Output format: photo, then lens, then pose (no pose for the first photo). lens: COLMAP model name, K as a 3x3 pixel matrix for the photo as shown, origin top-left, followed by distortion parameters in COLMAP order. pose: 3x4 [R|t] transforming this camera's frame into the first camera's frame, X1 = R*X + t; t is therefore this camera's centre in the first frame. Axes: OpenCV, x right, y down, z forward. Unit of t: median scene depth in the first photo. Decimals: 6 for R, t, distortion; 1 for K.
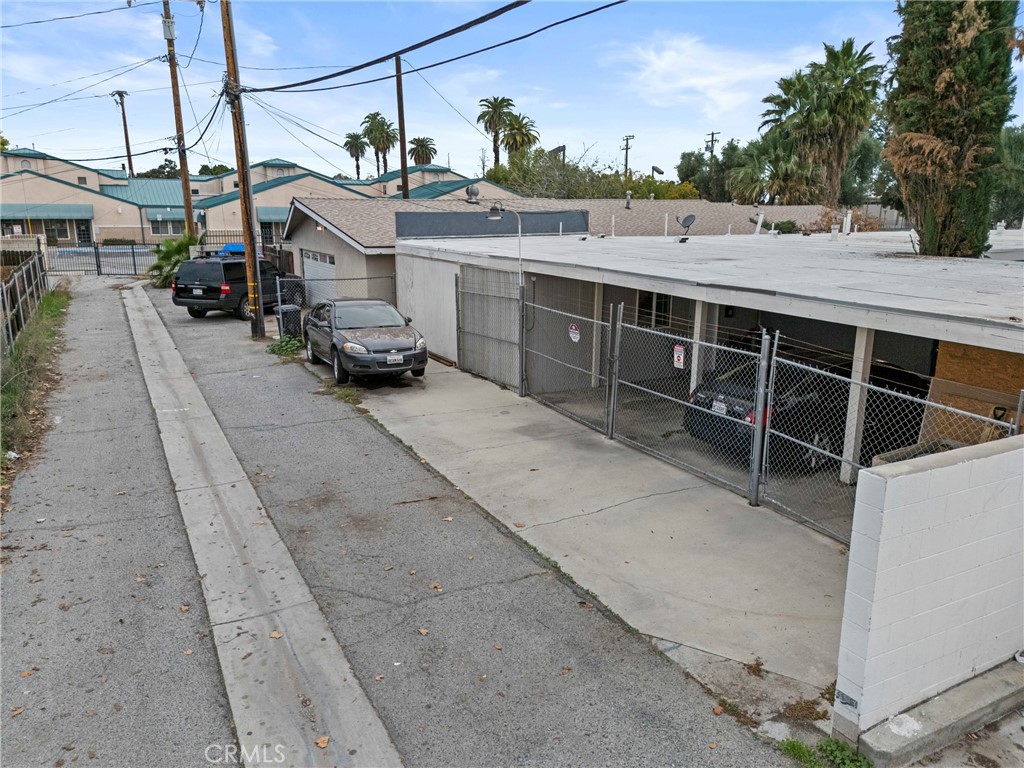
lens RADIAL K [[754.2, 0, 512.0], [0, 754.2, 384.0], [0, 0, 1]] dist [0.080501, -0.076498]
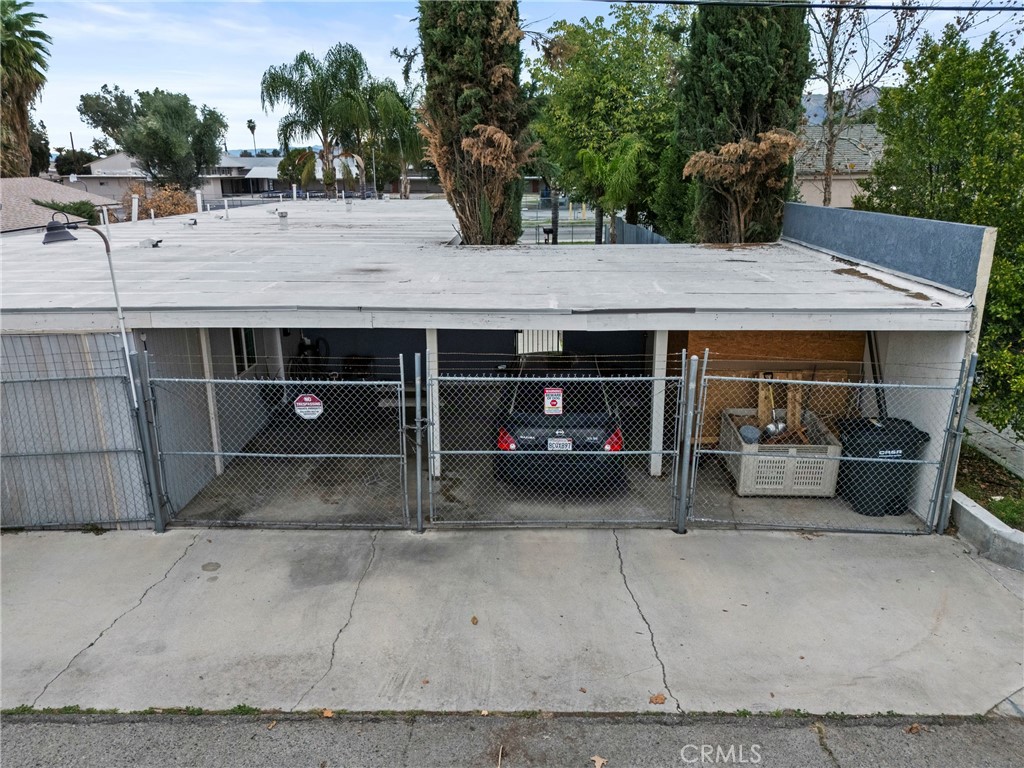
lens RADIAL K [[754.2, 0, 512.0], [0, 754.2, 384.0], [0, 0, 1]] dist [0.080501, -0.076498]
pose [[0.473658, -0.247551, 0.845202, -0.430355], [0.207133, 0.964077, 0.166289, -0.176449], [-0.856005, 0.096306, 0.507919, 0.552290]]
